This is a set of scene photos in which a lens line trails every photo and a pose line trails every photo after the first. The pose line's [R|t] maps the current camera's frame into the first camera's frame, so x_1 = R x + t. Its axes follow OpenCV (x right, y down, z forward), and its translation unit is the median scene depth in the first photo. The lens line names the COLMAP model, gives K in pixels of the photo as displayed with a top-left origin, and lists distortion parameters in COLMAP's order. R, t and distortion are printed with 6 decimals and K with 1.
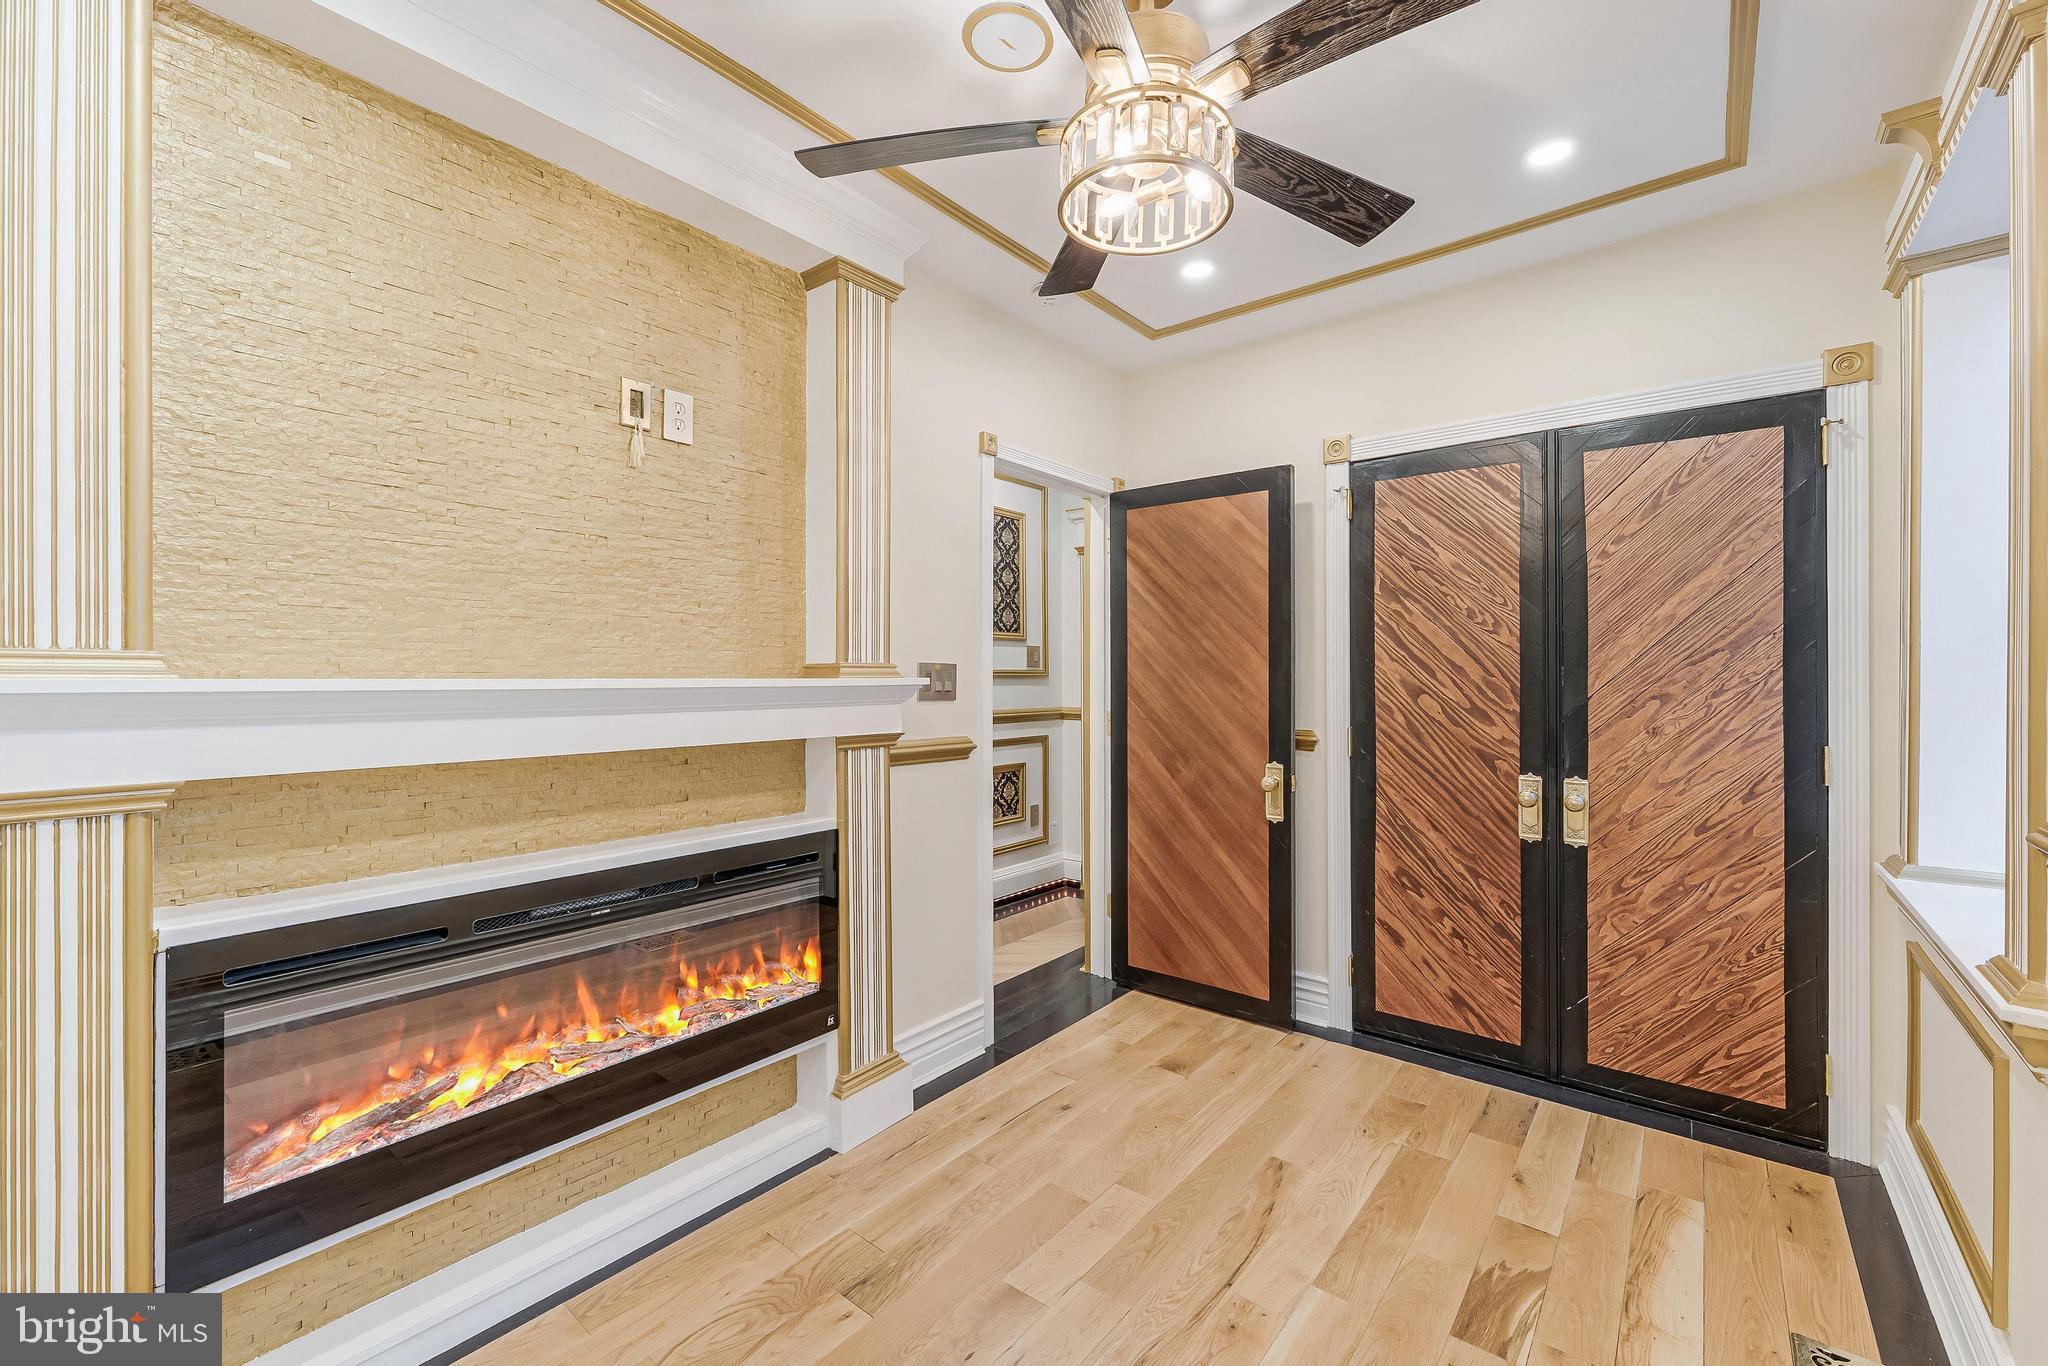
lens RADIAL K [[838.4, 0, 1028.1], [0, 838.4, 671.9], [0, 0, 1]] dist [-0.000695, -0.000146]
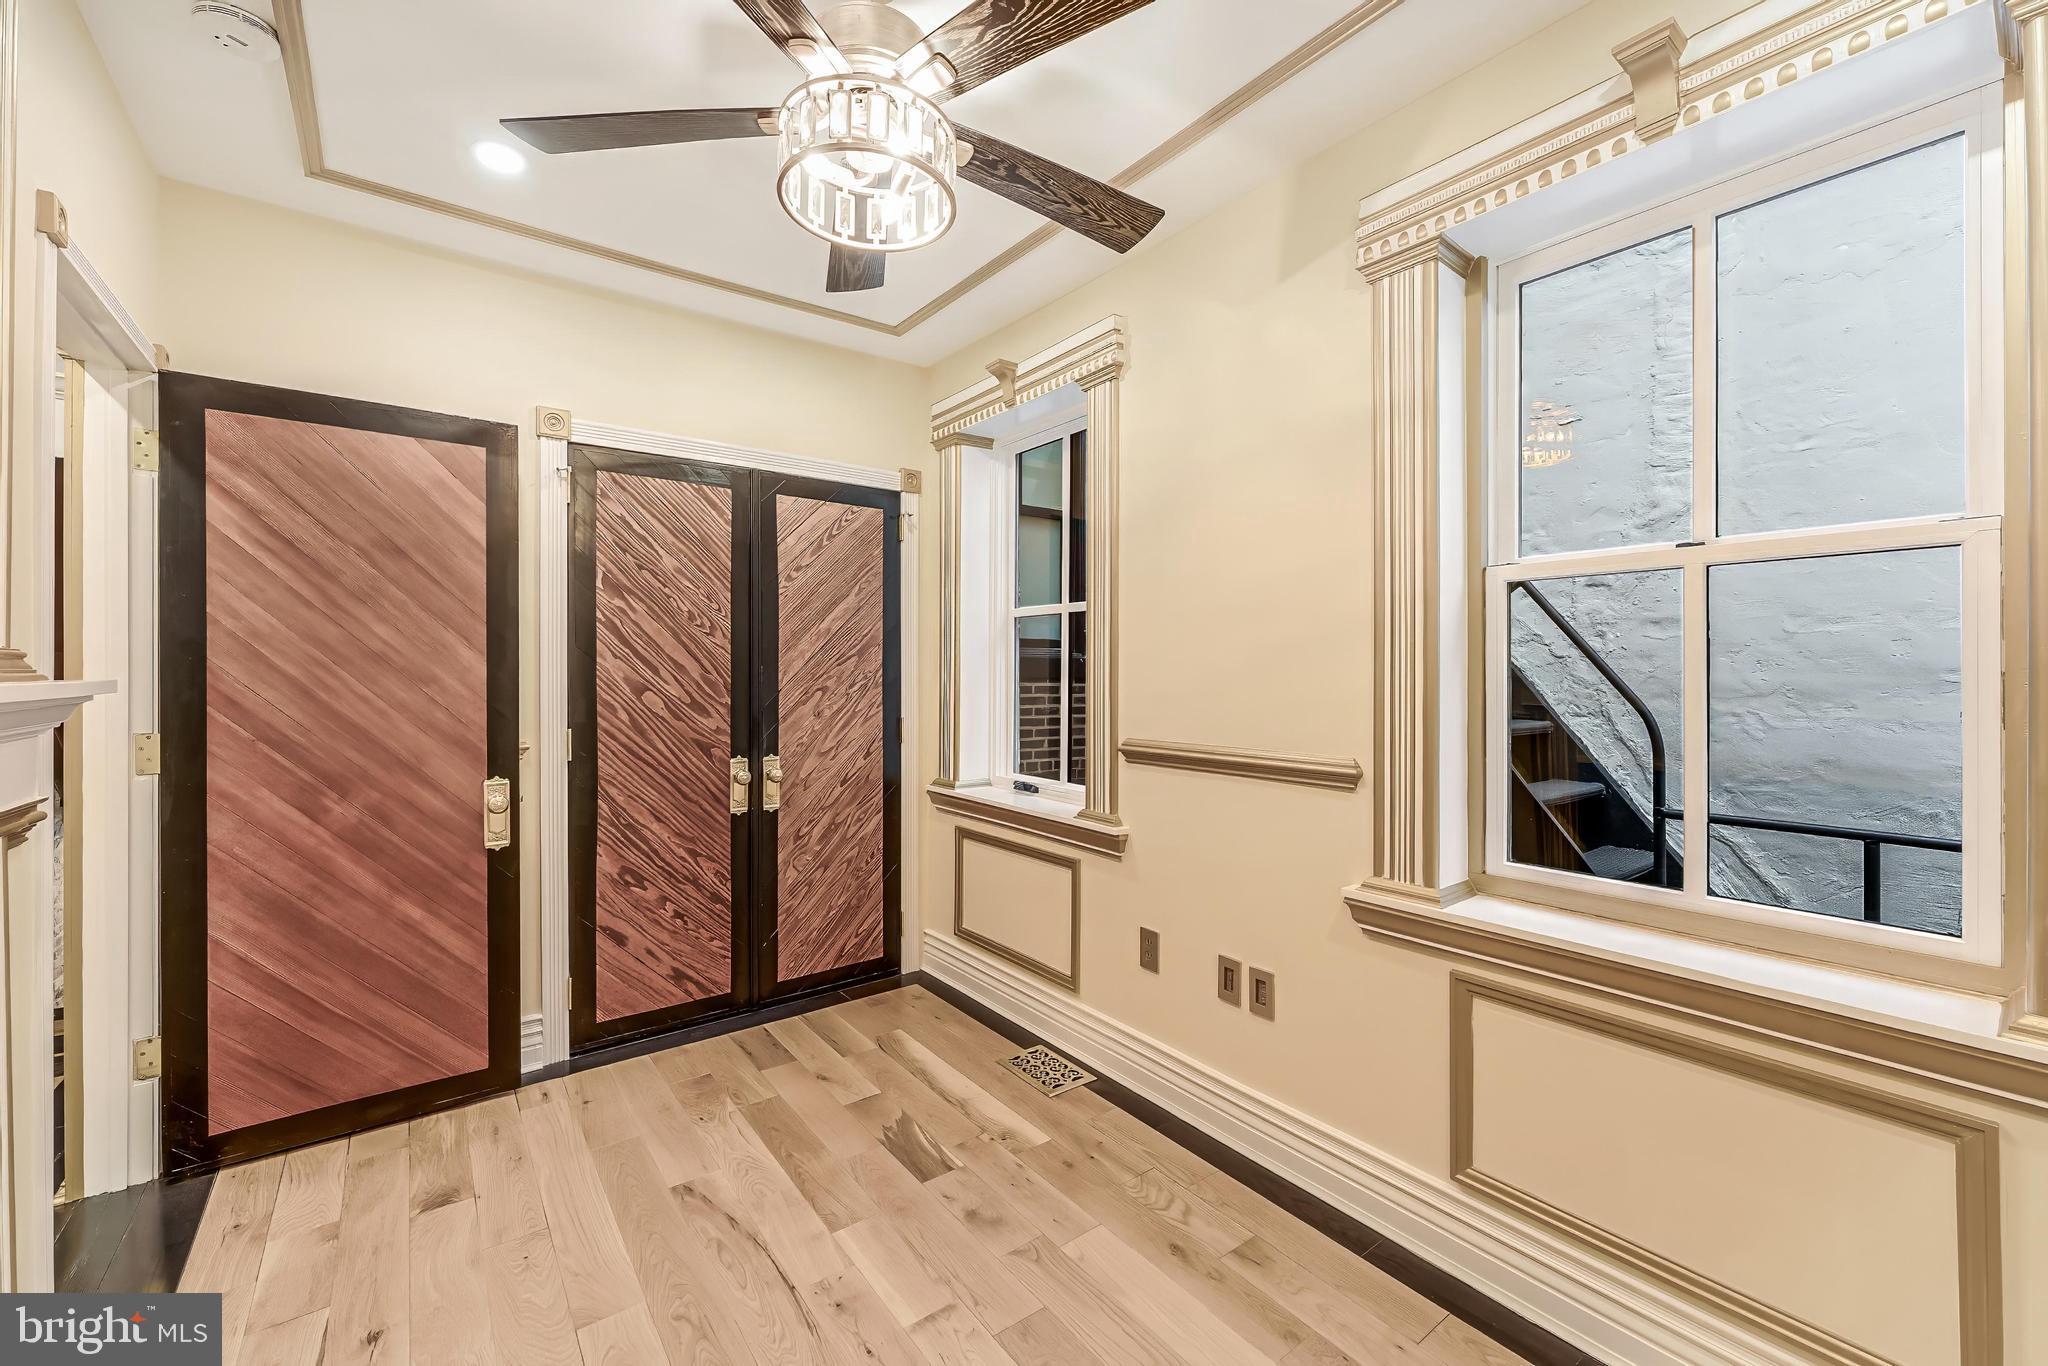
lens RADIAL K [[825.9, 0, 1030.5], [0, 825.9, 668.0], [0, 0, 1]] dist [0.000869, -0.000172]
pose [[0.236288, 0.004372, 0.971673, -0.417006], [-0.004719, 0.999983, -0.003352, -0.000683], [-0.971672, -0.003793, 0.236305, 0.320806]]
